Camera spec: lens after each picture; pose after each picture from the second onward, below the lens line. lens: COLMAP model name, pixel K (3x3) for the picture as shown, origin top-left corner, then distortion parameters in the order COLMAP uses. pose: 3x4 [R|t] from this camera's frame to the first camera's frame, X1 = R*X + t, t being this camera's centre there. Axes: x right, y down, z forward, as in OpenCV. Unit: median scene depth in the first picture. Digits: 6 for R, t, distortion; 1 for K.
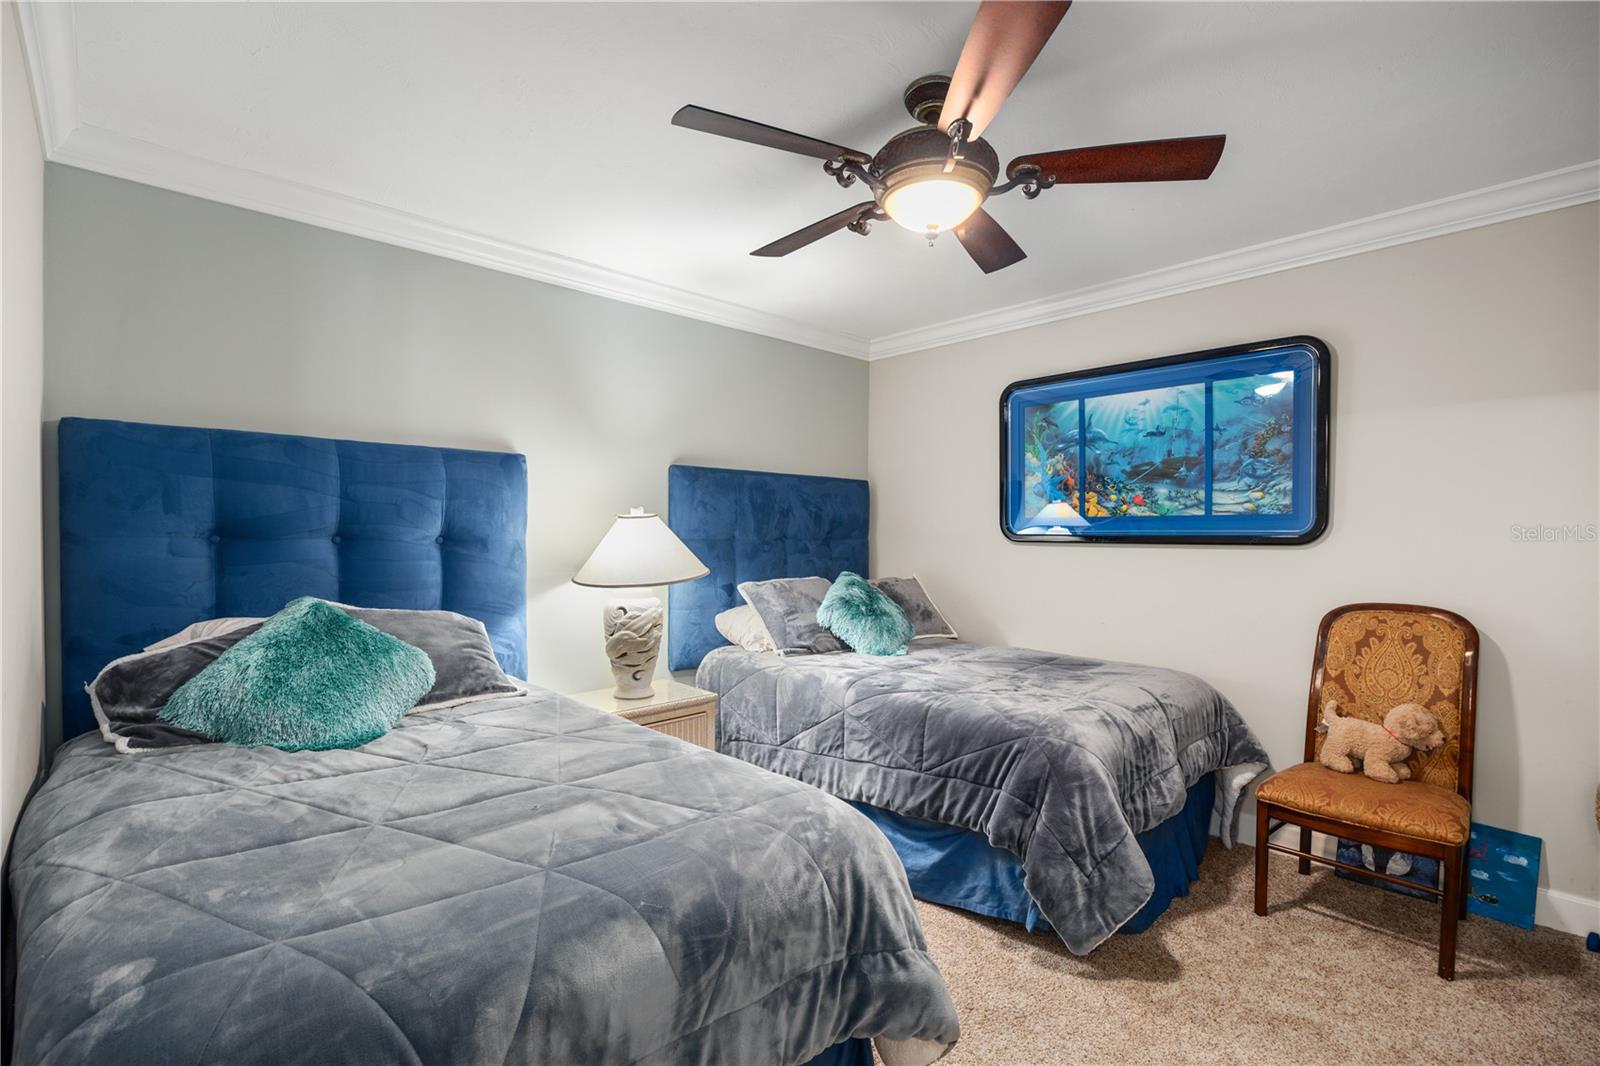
lens RADIAL K [[732.8, 0, 802.0], [0, 732.8, 533.3], [0, 0, 1]] dist [0.003129, 0.000084]
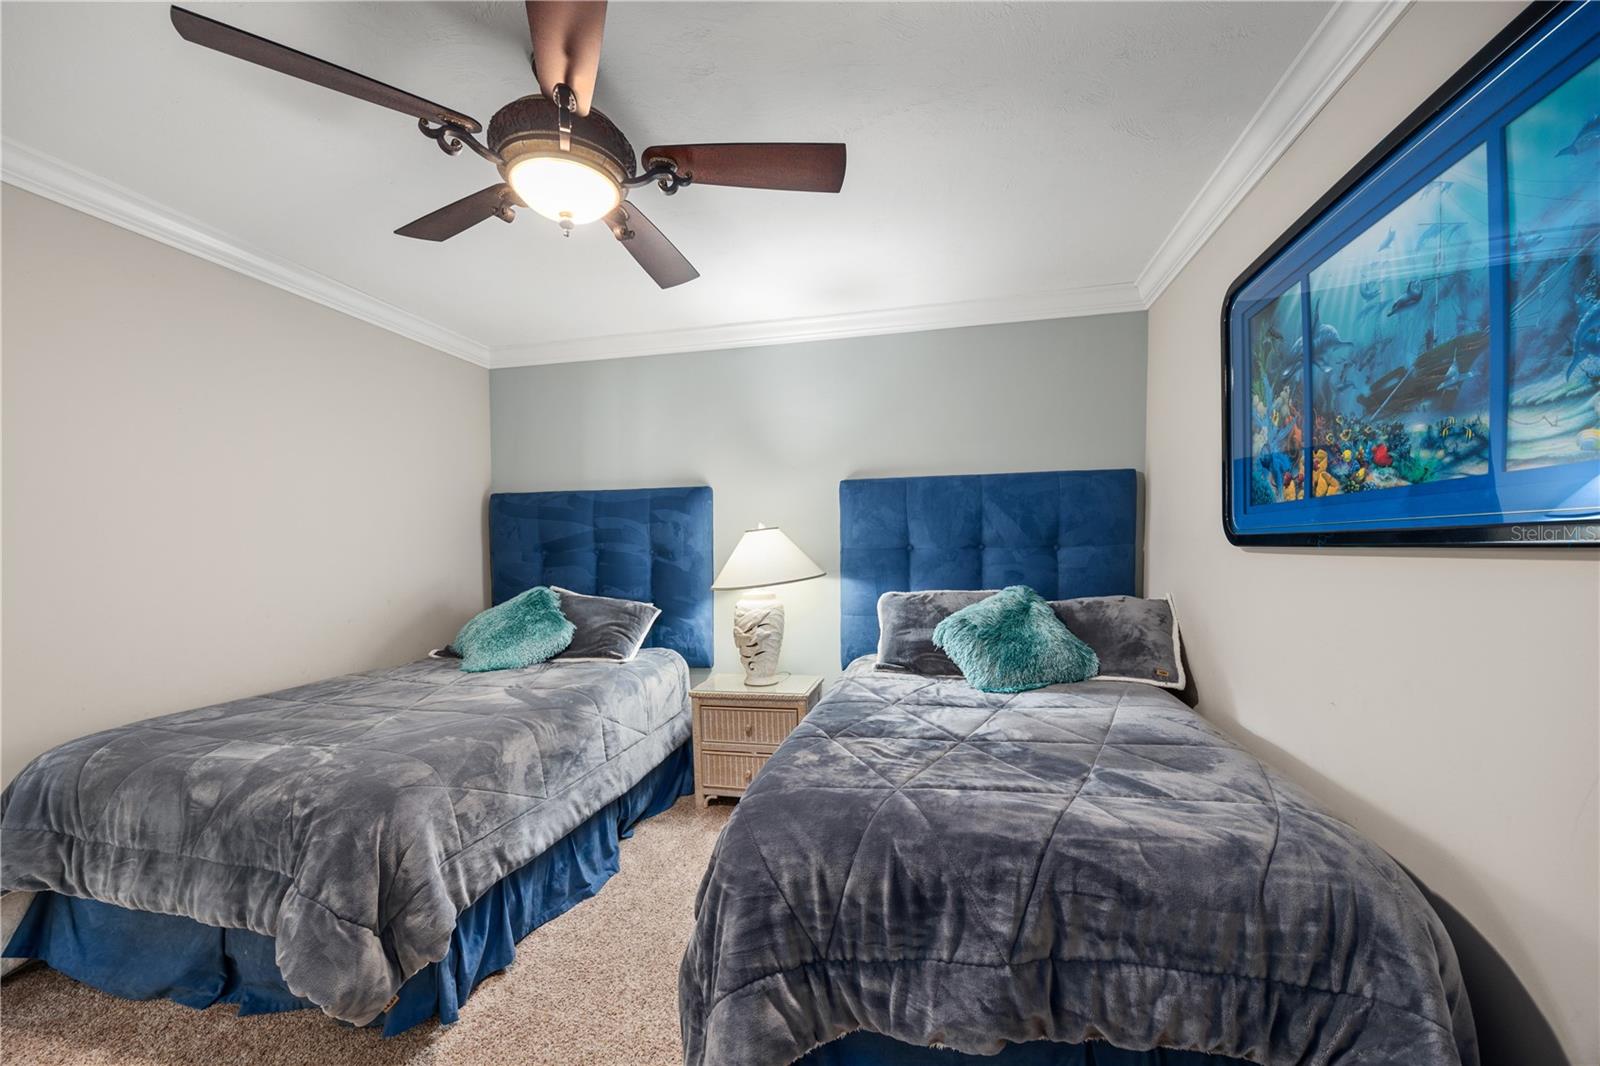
lens RADIAL K [[623.4, 0, 840.2], [0, 623.4, 560.8], [0, 0, 1]] dist [0.000239, 0.000044]
pose [[0.566206, 0.004532, -0.824251, 0.598992], [0.018044, 0.999677, 0.017891, 0.009442], [0.824066, -0.025003, 0.565942, 0.491149]]
